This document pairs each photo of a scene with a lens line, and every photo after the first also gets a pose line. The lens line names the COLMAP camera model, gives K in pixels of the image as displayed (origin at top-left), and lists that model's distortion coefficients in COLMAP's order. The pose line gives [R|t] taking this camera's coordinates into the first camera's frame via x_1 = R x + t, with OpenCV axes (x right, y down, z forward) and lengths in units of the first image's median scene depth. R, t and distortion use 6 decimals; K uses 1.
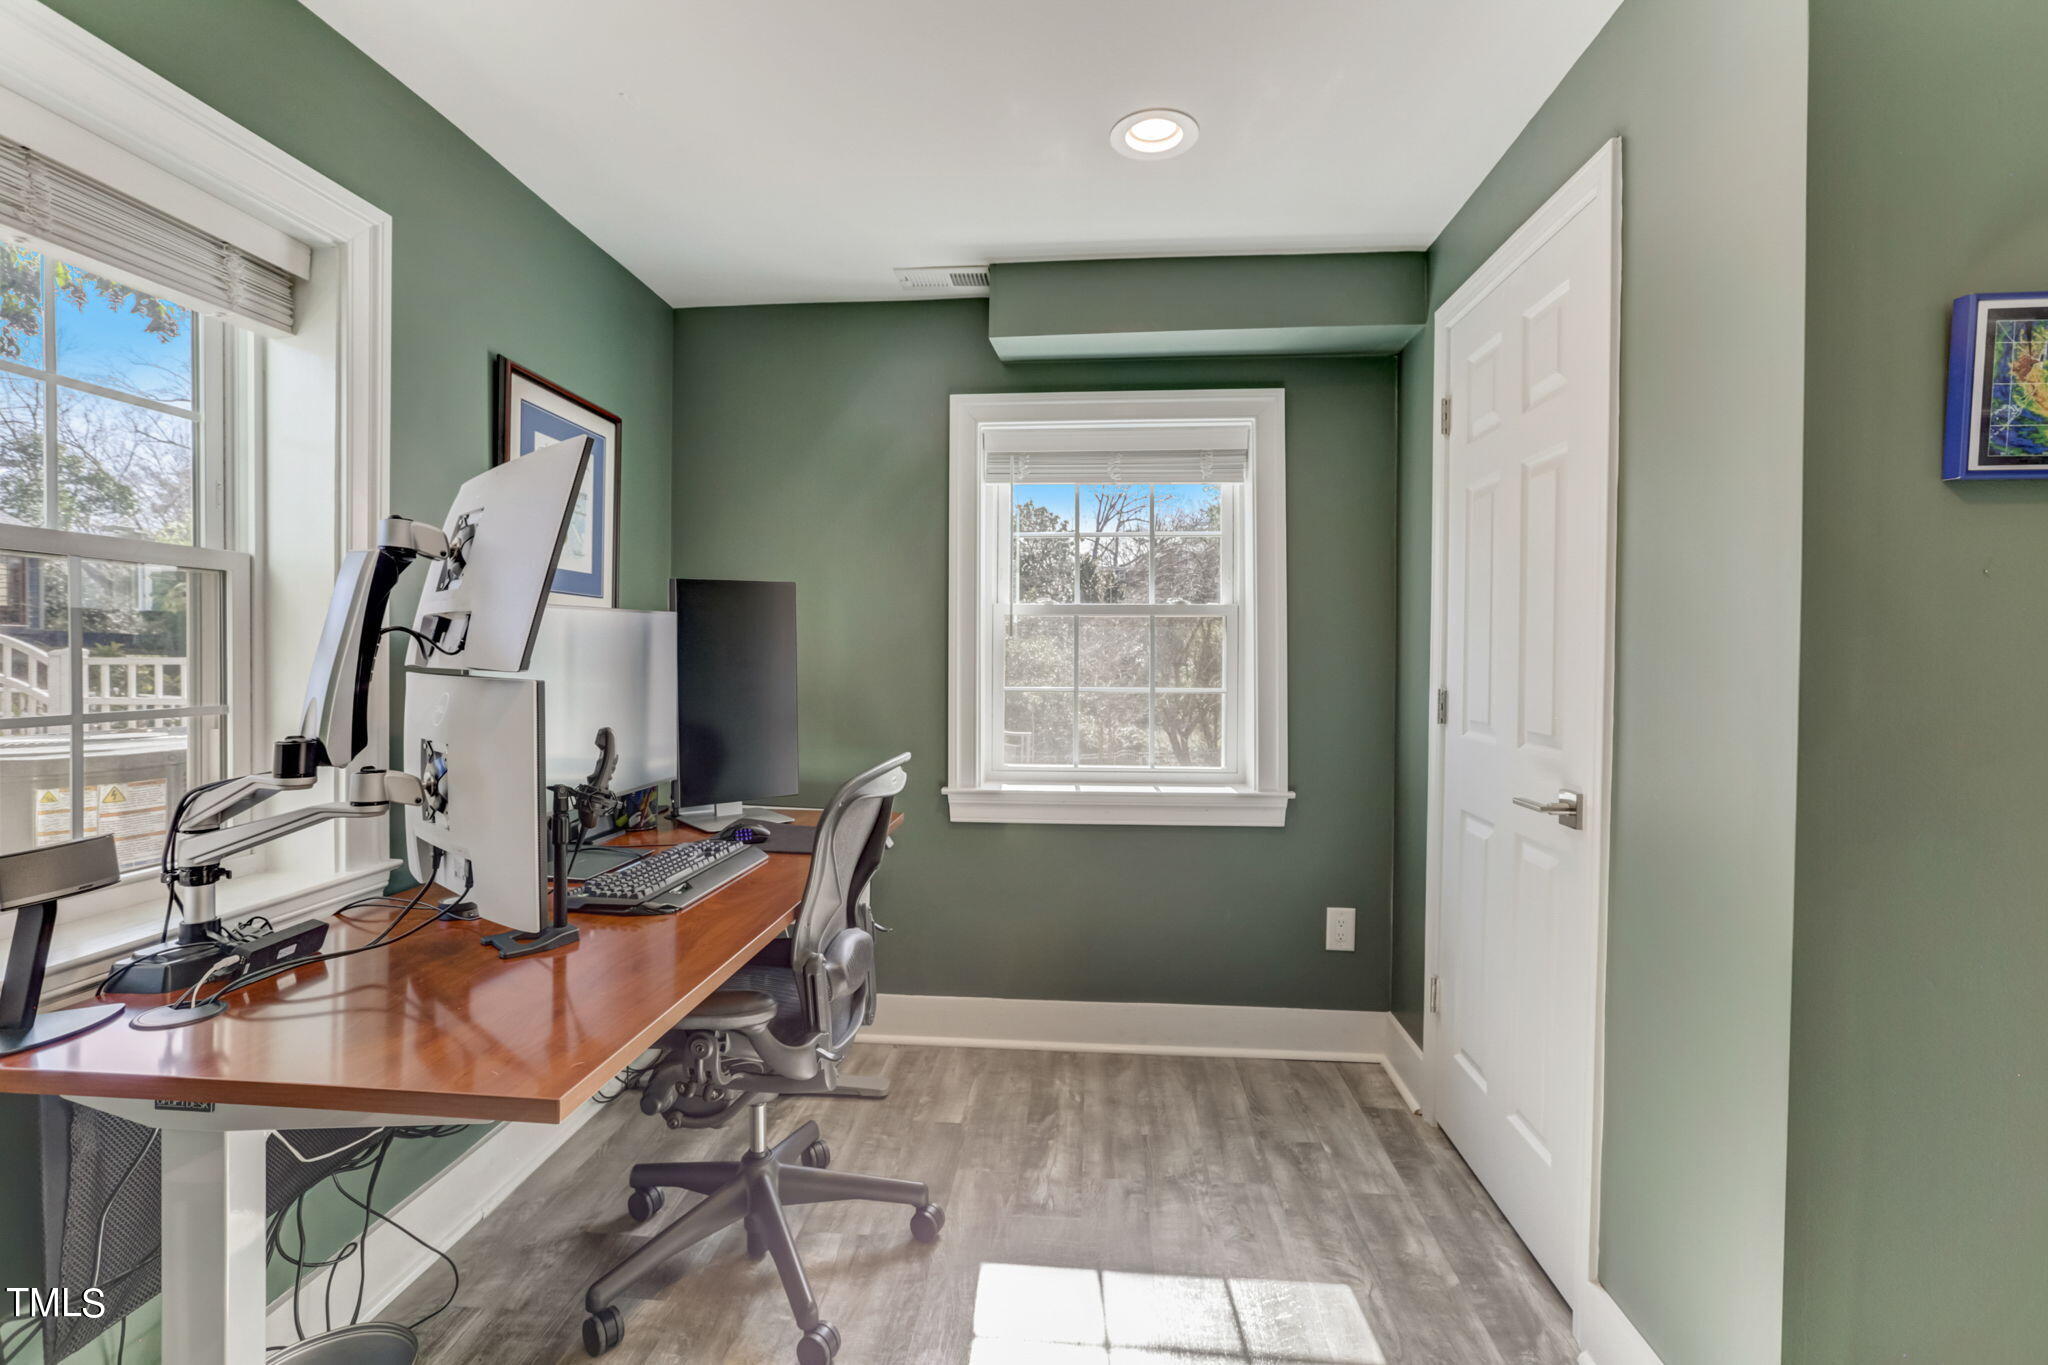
lens RADIAL K [[938.1, 0, 1023.5], [0, 938.1, 657.9], [0, 0, 1]] dist [-0.022708, 0.015951]
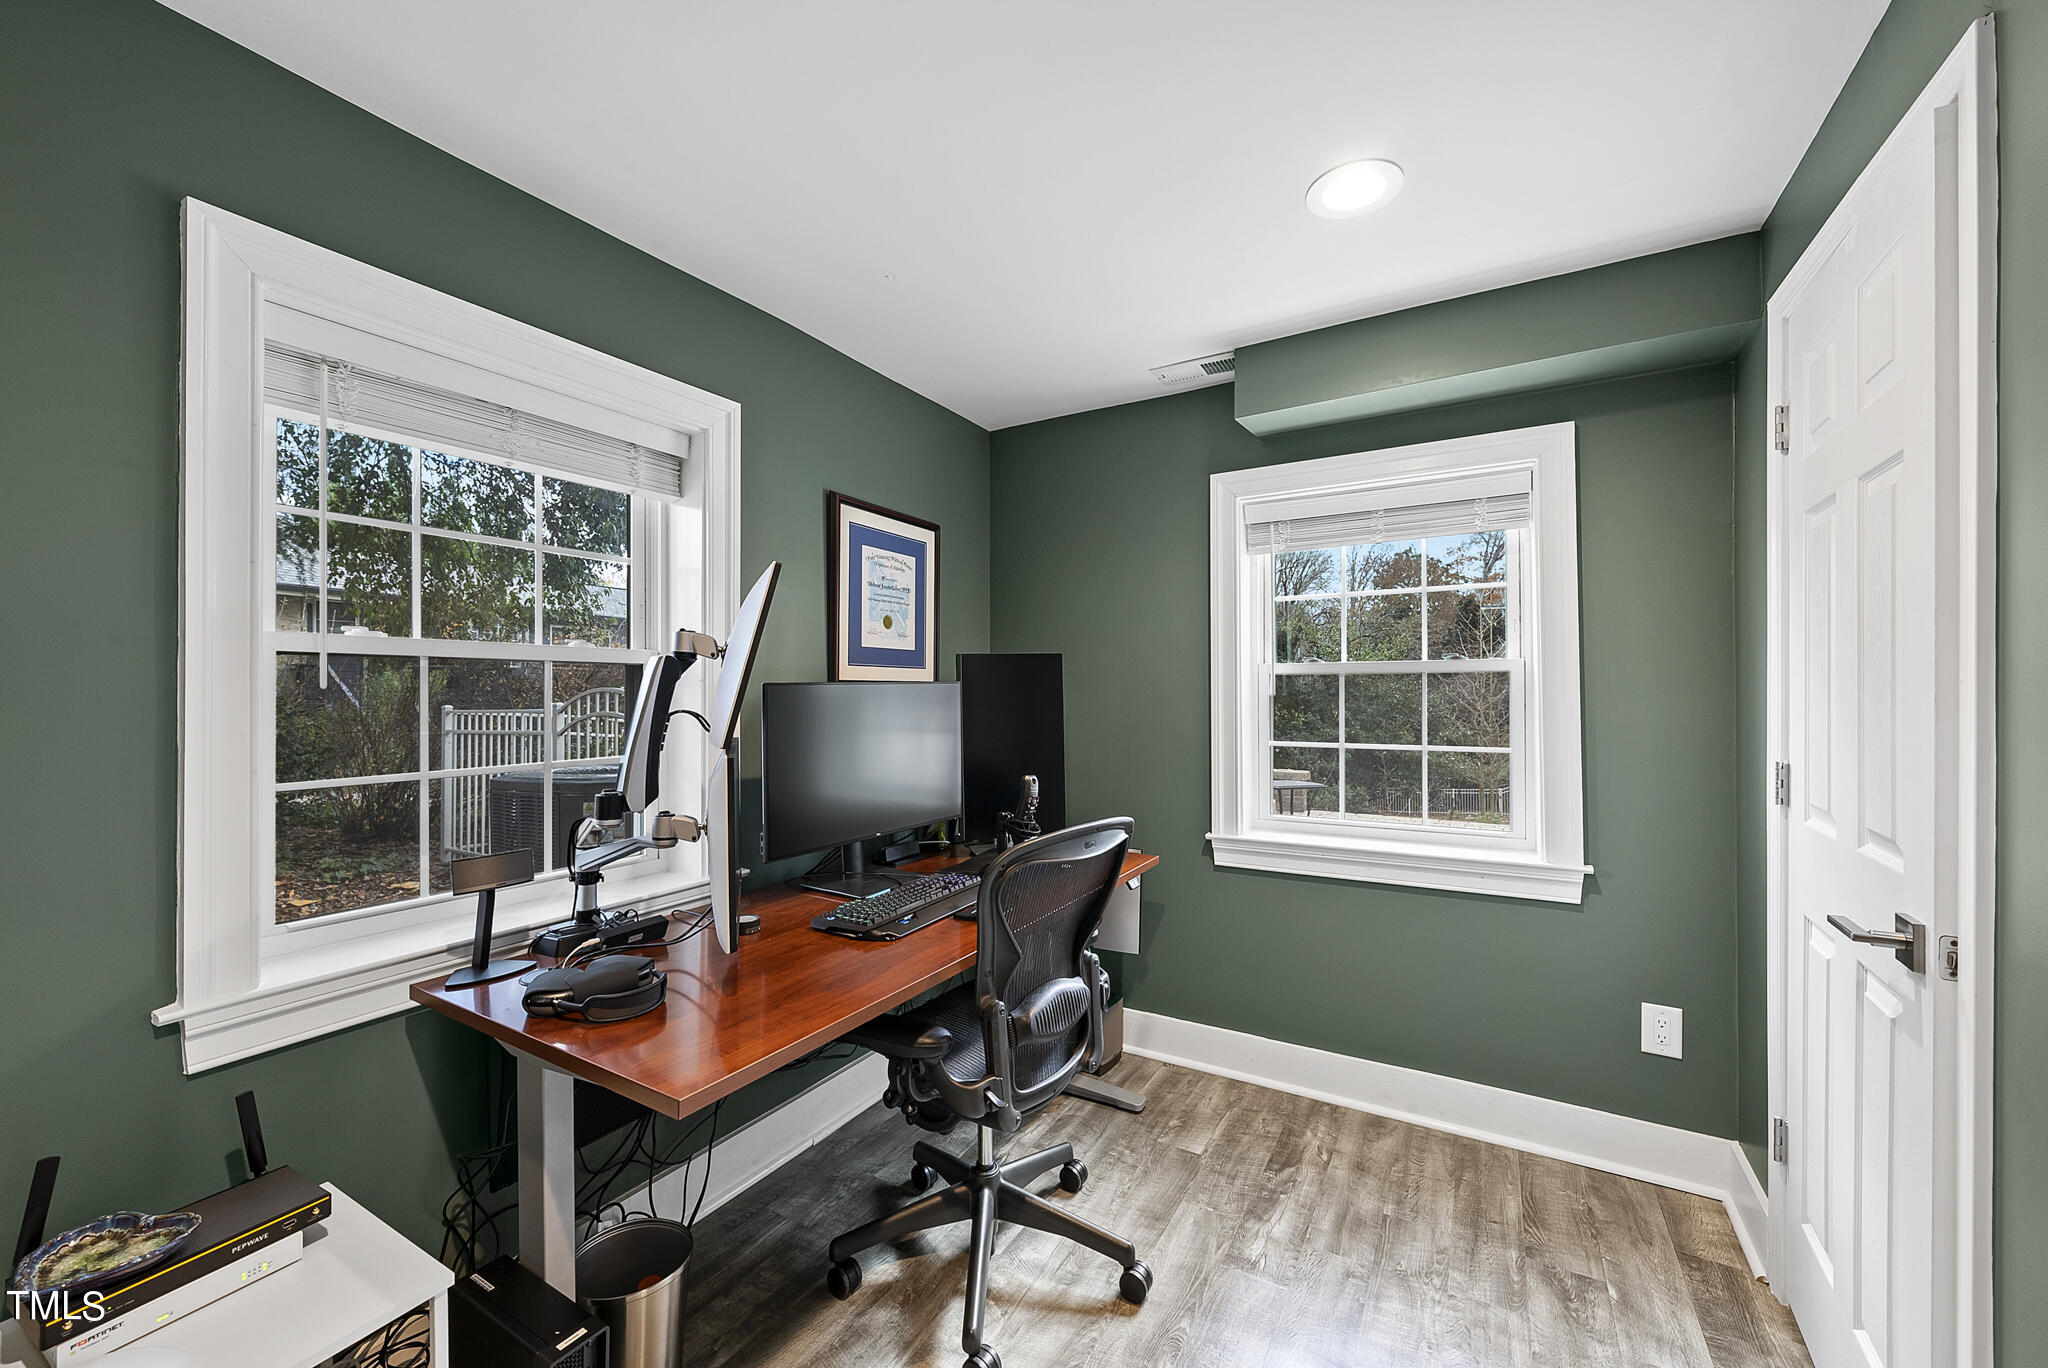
lens RADIAL K [[792.0, 0, 1024.0], [0, 792.0, 684.0], [0, 0, 1]] dist [0.000109, 0.000103]
pose [[0.901180, -0.011465, -0.433294, 0.149620], [0.004926, 0.999856, -0.016210, -0.025863], [0.433417, 0.012473, 0.901107, 0.089838]]
